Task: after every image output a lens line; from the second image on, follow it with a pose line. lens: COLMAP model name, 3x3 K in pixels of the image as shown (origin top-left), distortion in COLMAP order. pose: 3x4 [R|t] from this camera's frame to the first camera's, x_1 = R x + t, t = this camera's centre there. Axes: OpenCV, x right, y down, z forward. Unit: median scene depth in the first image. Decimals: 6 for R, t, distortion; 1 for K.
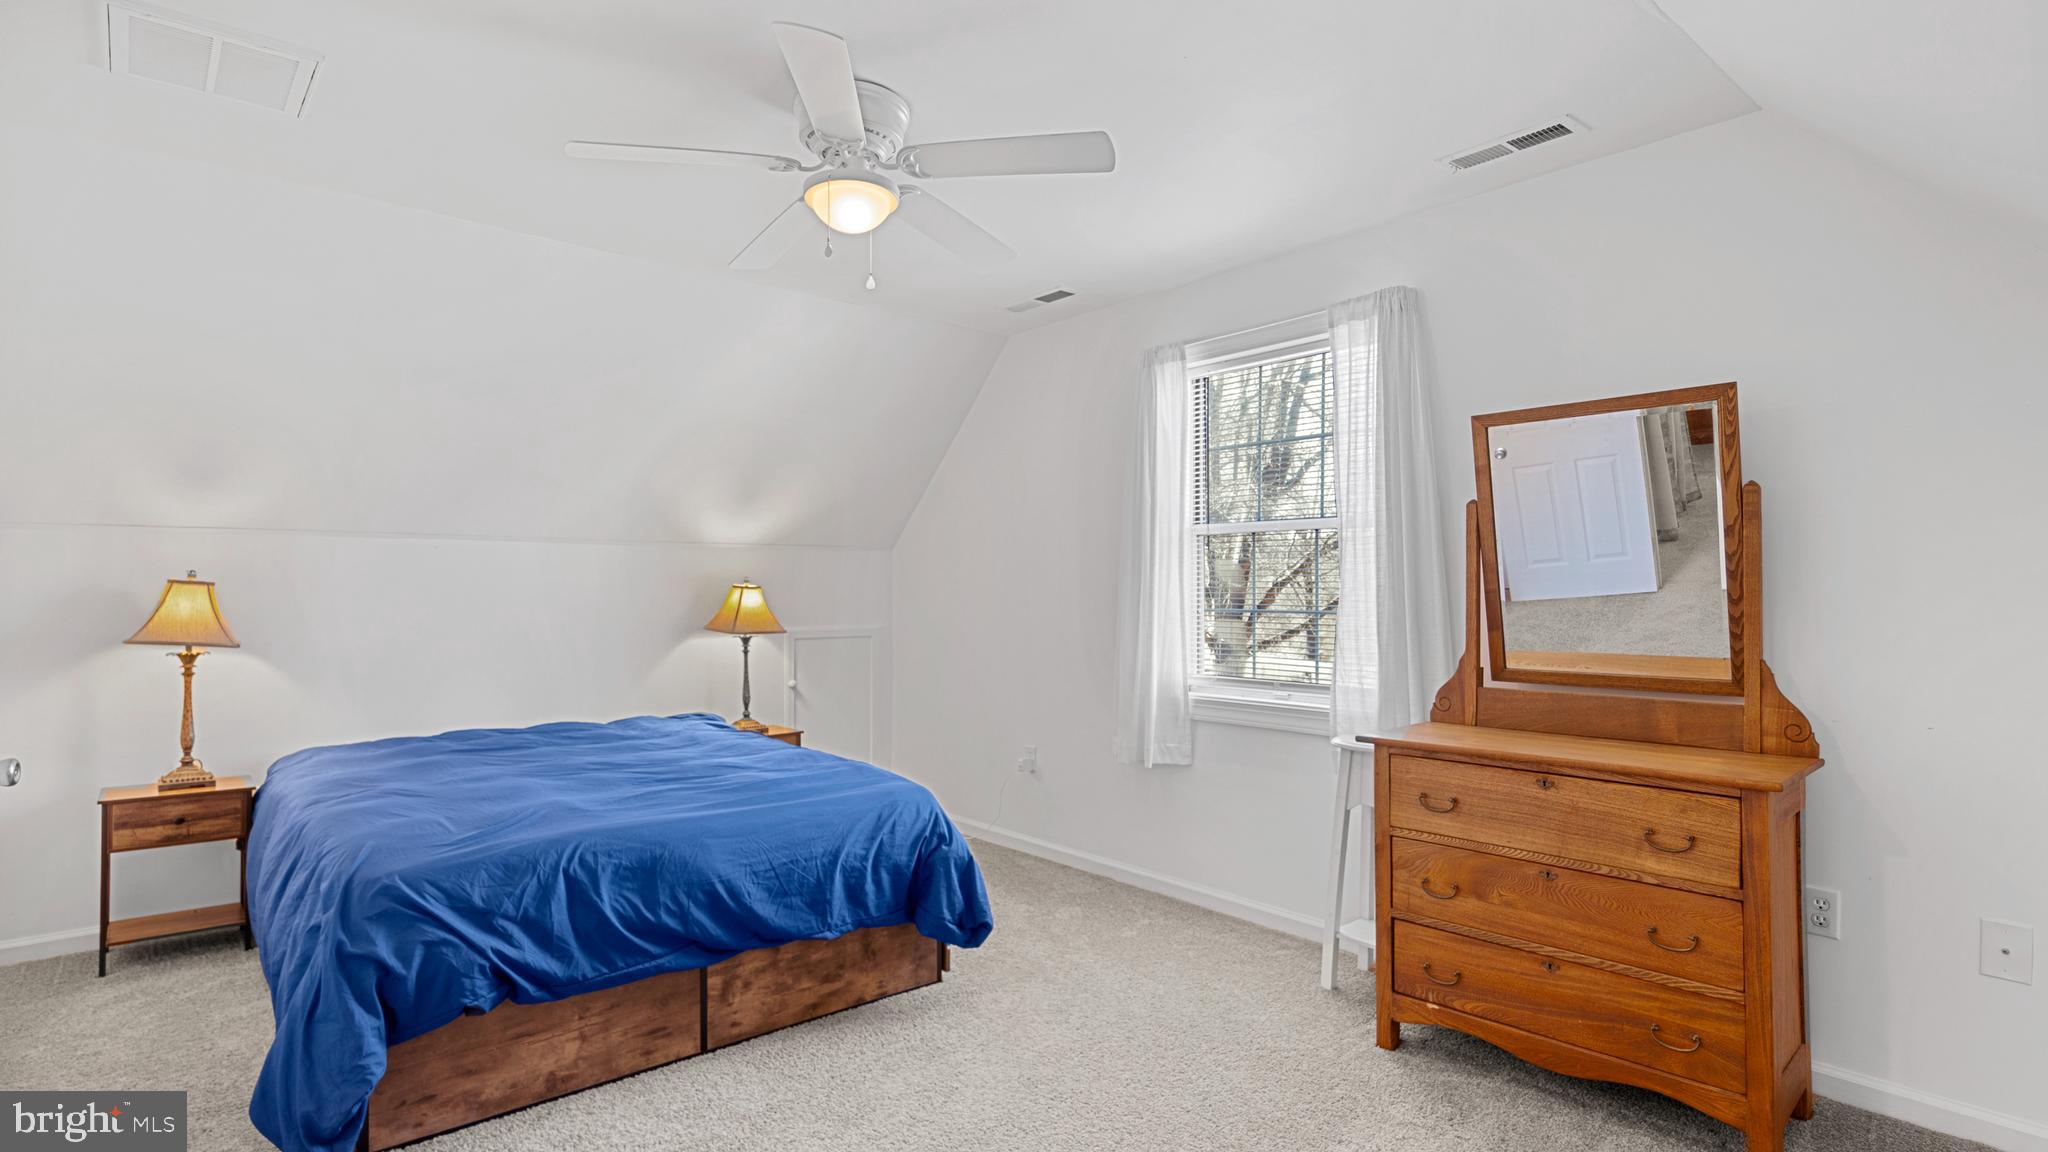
lens RADIAL K [[982.9, 0, 1016.6], [0, 982.9, 610.7], [0, 0, 1]] dist [0.000058, -0.000105]
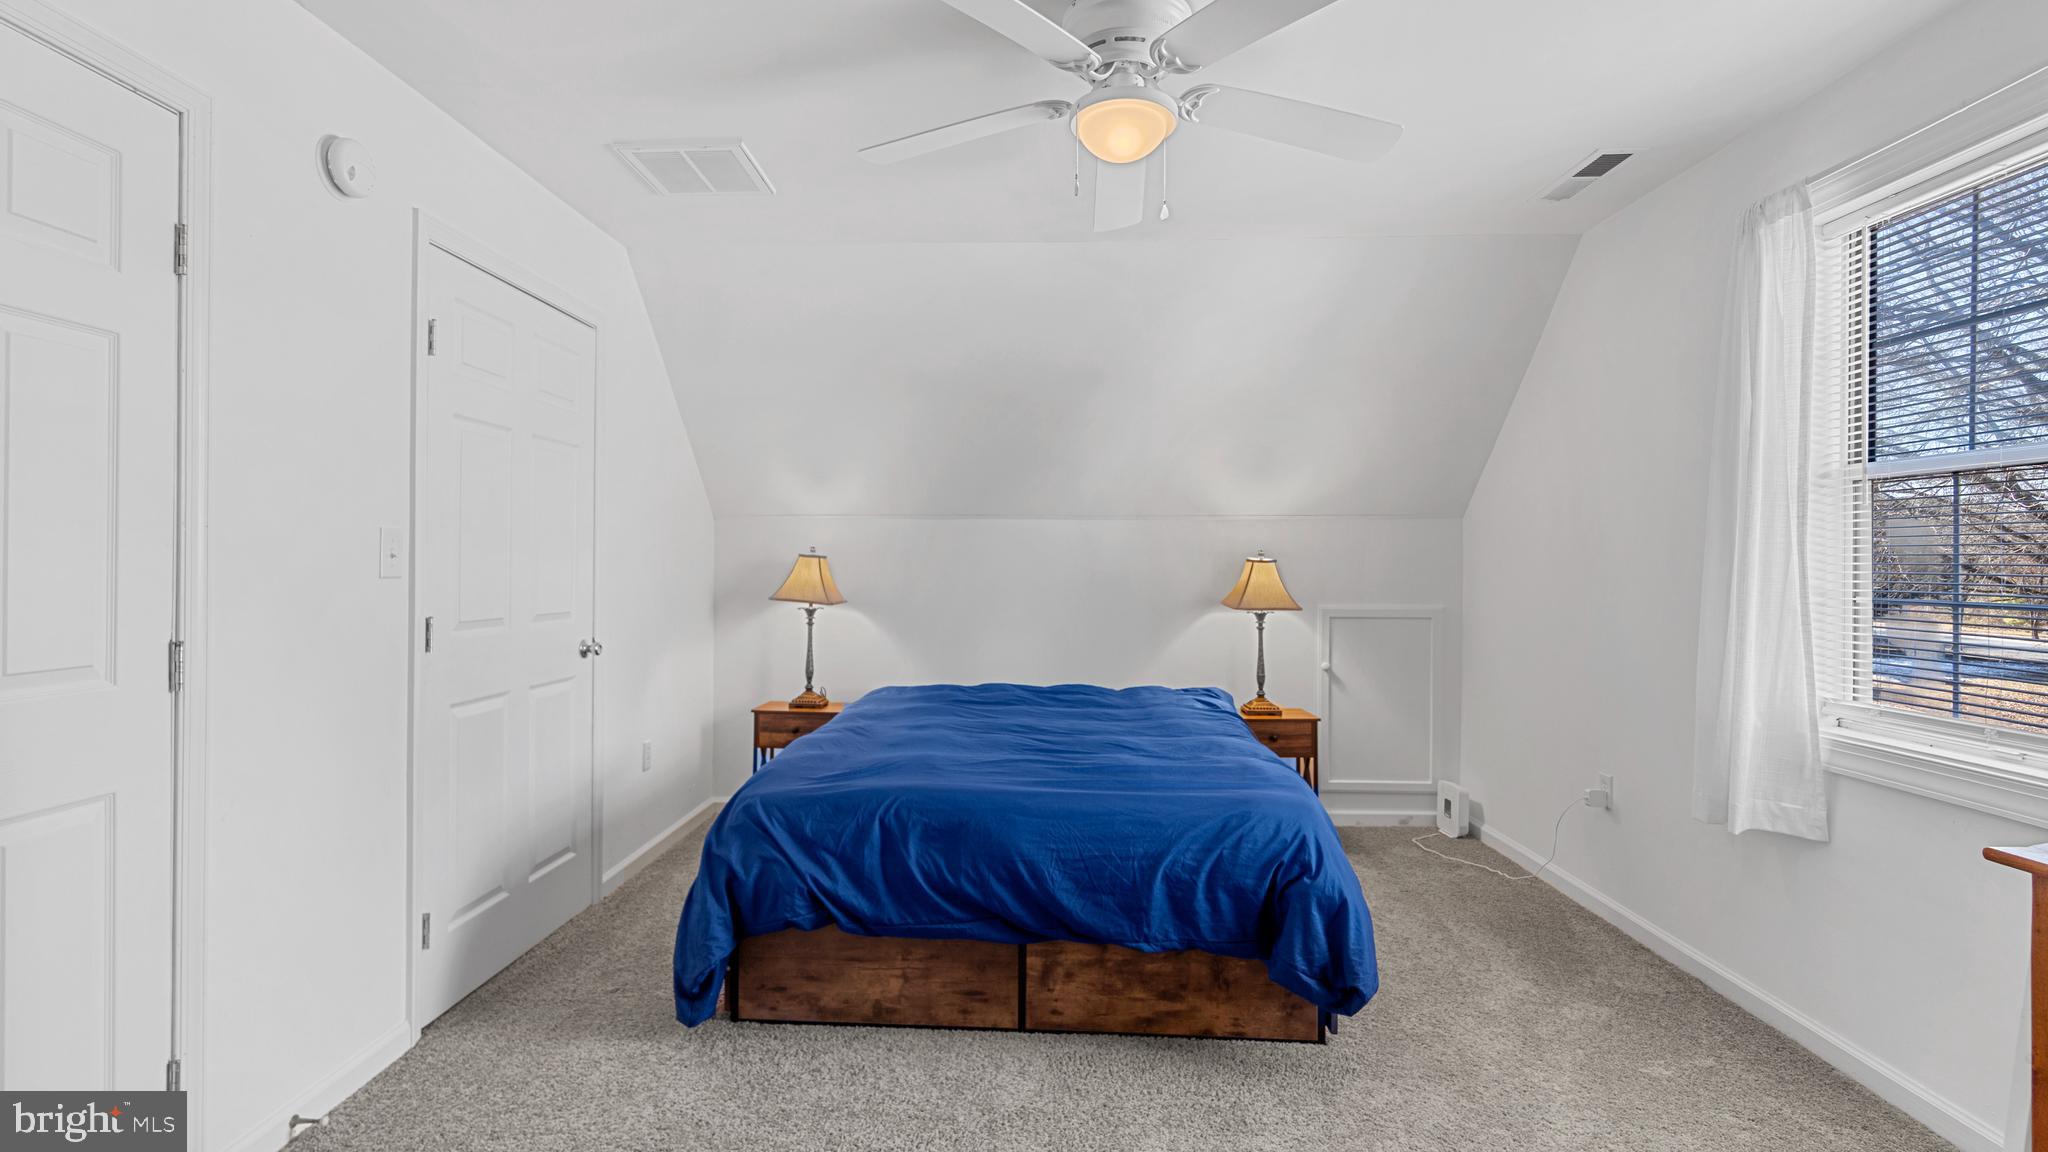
lens RADIAL K [[959.2, 0, 1024.0], [0, 959.2, 576.0], [0, 0, 1]] dist [0.001632, -0.000173]
pose [[0.729652, 0.013914, -0.683677, 0.321570], [-0.019416, 0.999811, -0.000374, -0.007451], [0.683543, 0.013547, 0.729785, 0.275780]]
